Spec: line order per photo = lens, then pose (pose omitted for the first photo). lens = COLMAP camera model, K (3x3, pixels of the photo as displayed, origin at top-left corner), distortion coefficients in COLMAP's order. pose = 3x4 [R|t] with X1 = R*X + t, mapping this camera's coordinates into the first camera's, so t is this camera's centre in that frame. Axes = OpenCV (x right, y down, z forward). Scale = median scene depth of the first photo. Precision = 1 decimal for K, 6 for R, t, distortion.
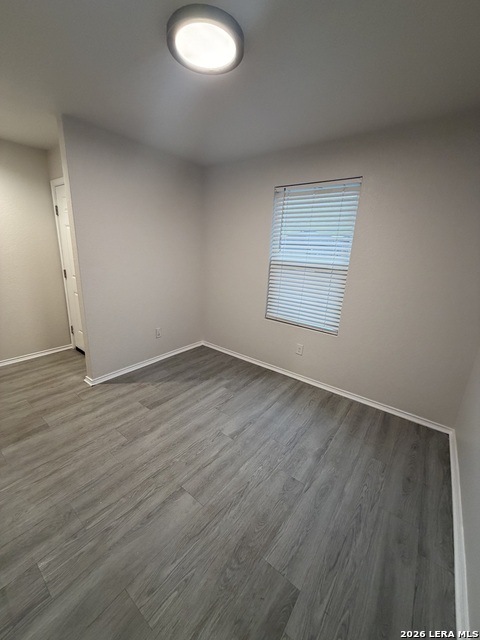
lens RADIAL K [[257.0, 0, 240.8], [0, 257.0, 318.9], [0, 0, 1]] dist [0.000000, -0.000256]
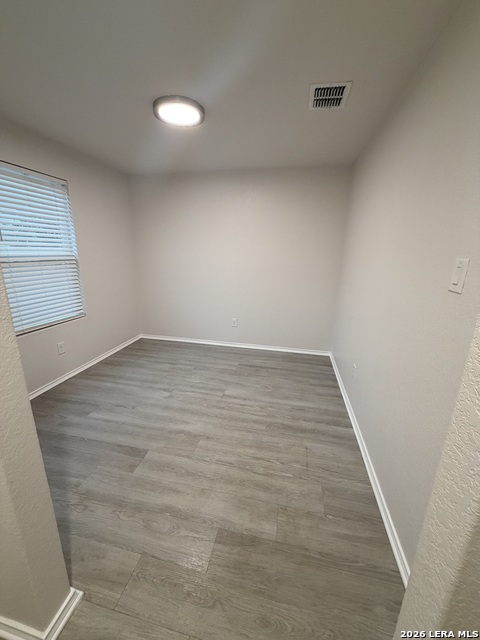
lens RADIAL K [[257.0, 0, 239.4], [0, 257.0, 320.0], [0, 0, 1]] dist [0.000000, -0.000256]
pose [[-0.435588, -0.284368, 0.854048, -1.106911], [0.203769, 0.893007, 0.401268, -0.291082], [-0.876779, 0.348816, -0.331038, 0.926032]]
